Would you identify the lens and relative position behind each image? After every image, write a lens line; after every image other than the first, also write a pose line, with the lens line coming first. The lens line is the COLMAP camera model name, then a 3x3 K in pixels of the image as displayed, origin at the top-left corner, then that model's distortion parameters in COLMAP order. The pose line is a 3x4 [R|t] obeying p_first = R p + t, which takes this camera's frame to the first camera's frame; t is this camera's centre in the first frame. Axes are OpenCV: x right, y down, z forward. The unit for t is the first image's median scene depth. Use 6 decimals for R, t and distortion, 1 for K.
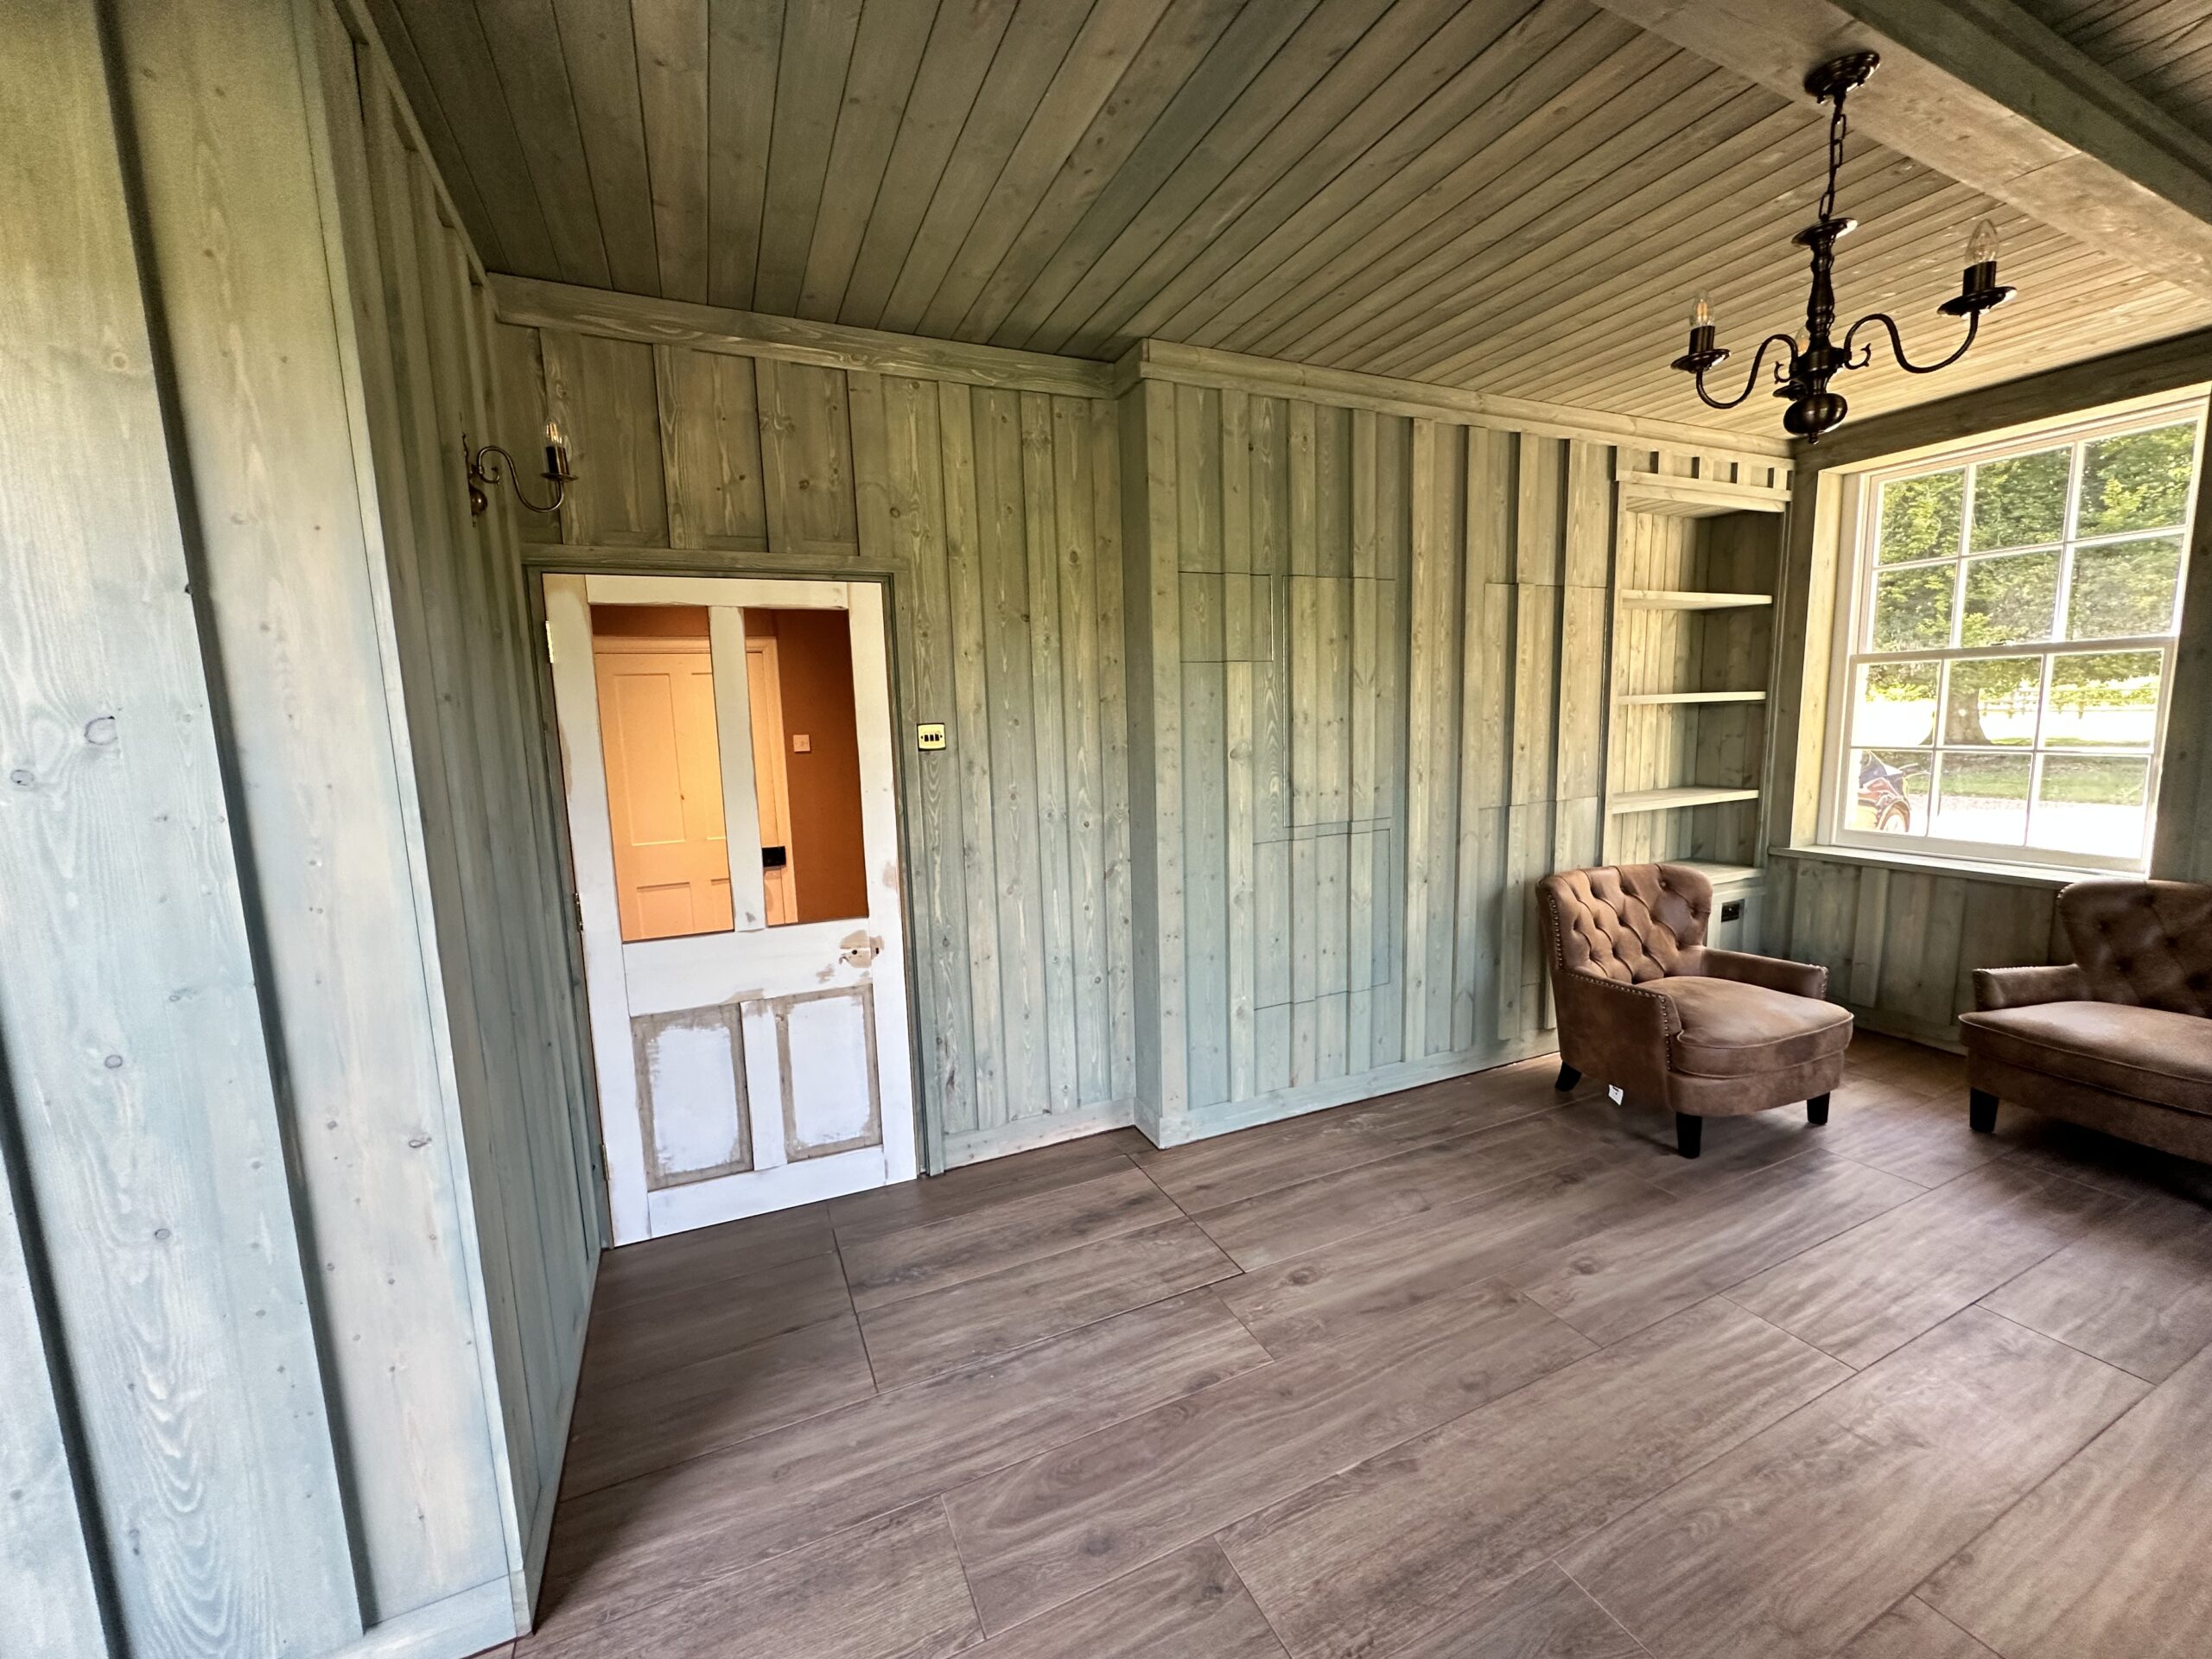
lens RADIAL K [[882.6, 0, 1103.4], [0, 882.6, 830.8], [0, 0, 1]] dist [-0.006989, 0.001203]
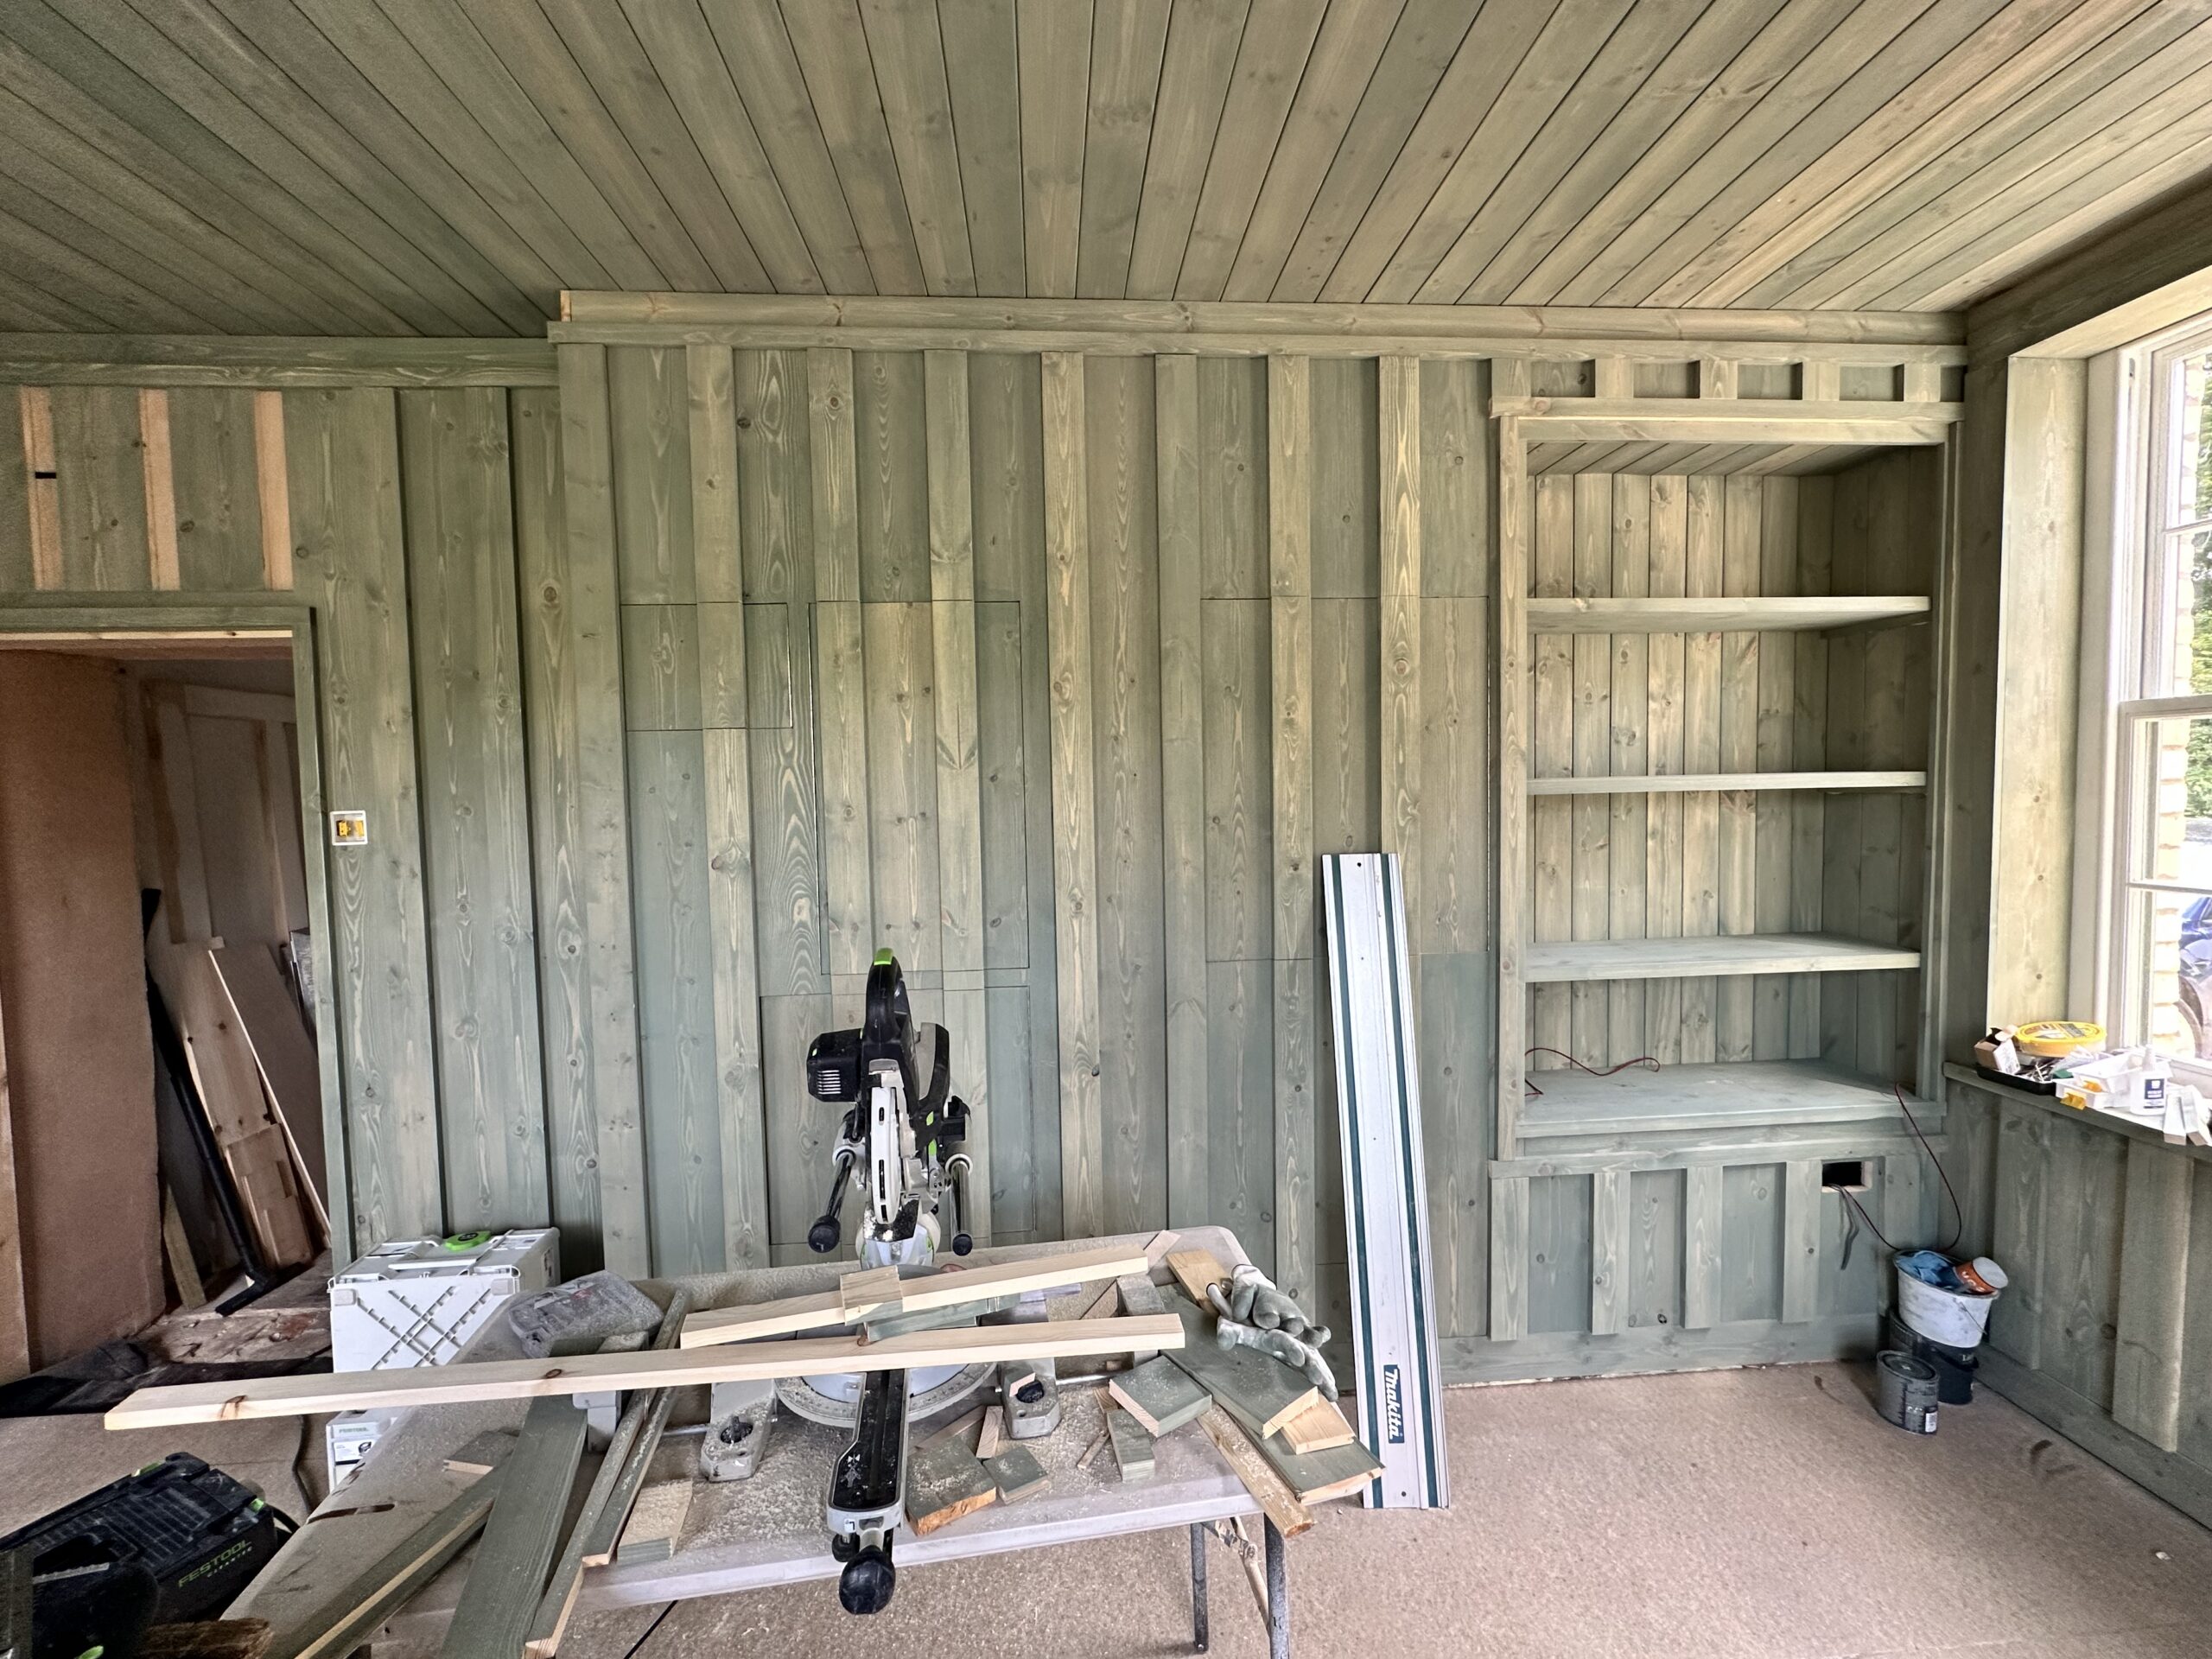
lens RADIAL K [[882.6, 0, 1115.2], [0, 882.6, 827.4], [0, 0, 1]] dist [-0.006989, 0.001203]
pose [[0.938368, 0.029673, -0.344361, 0.629756], [-0.055154, 0.996397, -0.064434, -0.082848], [0.341208, 0.079456, 0.936624, 0.437735]]
